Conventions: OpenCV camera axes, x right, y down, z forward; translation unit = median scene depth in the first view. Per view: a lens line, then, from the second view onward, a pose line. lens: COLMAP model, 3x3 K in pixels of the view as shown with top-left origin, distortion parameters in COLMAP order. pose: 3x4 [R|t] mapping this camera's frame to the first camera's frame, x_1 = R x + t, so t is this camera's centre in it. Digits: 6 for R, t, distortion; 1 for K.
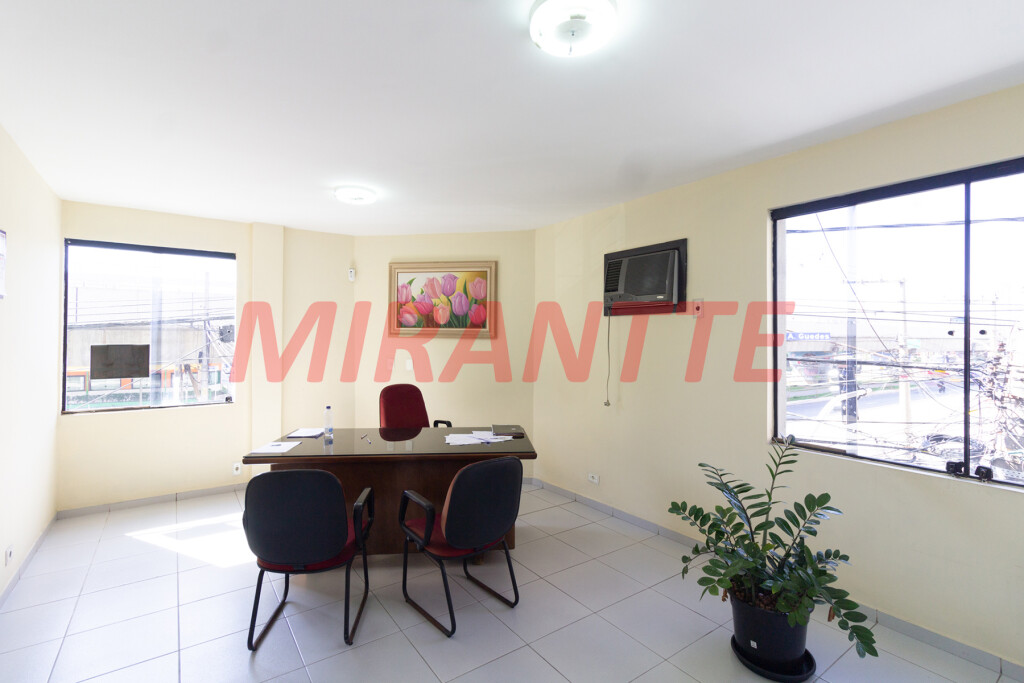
lens RADIAL K [[473.4, 0, 514.8], [0, 473.4, 333.5], [0, 0, 1]] dist [-0.000259, 0.001645]
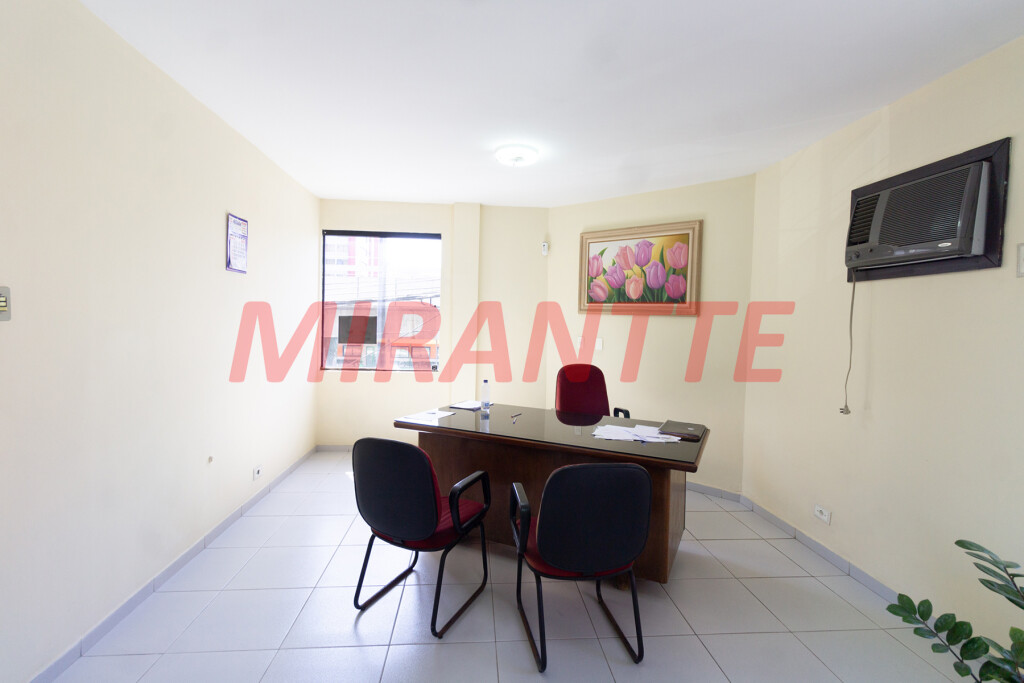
lens RADIAL K [[473.4, 0, 514.8], [0, 473.4, 333.5], [0, 0, 1]] dist [-0.000259, 0.001645]
pose [[0.860580, 0.030917, -0.508377, 0.112404], [-0.015241, 0.999272, 0.034970, 0.018242], [0.509088, -0.022346, 0.860424, 0.152378]]
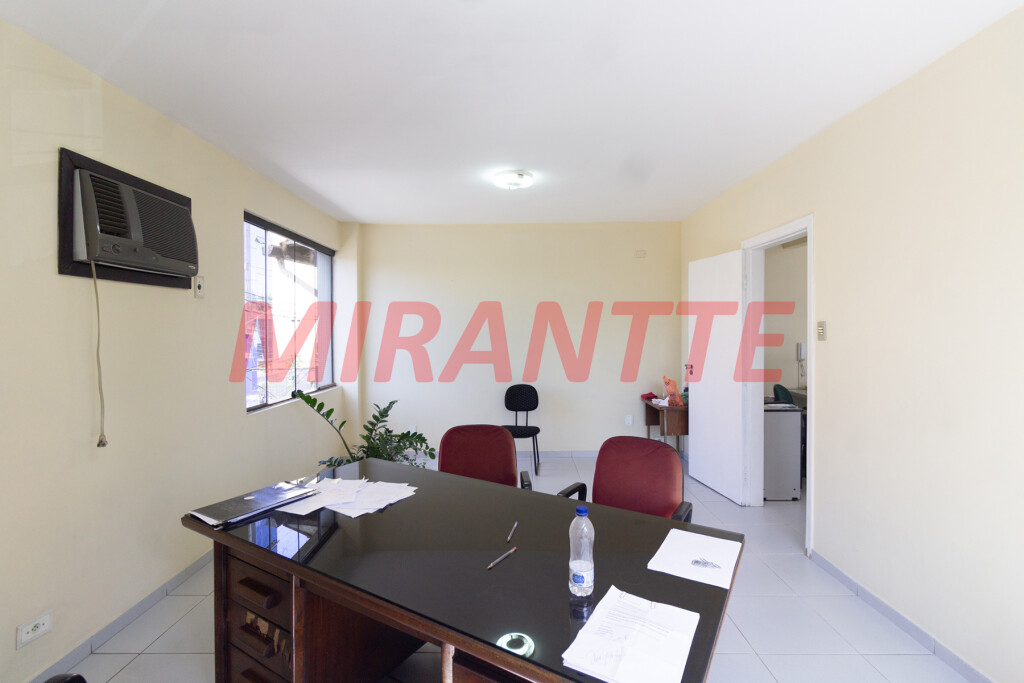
lens RADIAL K [[473.4, 0, 514.8], [0, 473.4, 333.5], [0, 0, 1]] dist [-0.000259, 0.001645]
pose [[-0.809498, -0.003538, 0.587112, -0.428635], [-0.005415, 0.999984, -0.001439, 0.020212], [-0.587097, -0.004344, -0.809505, 1.006620]]
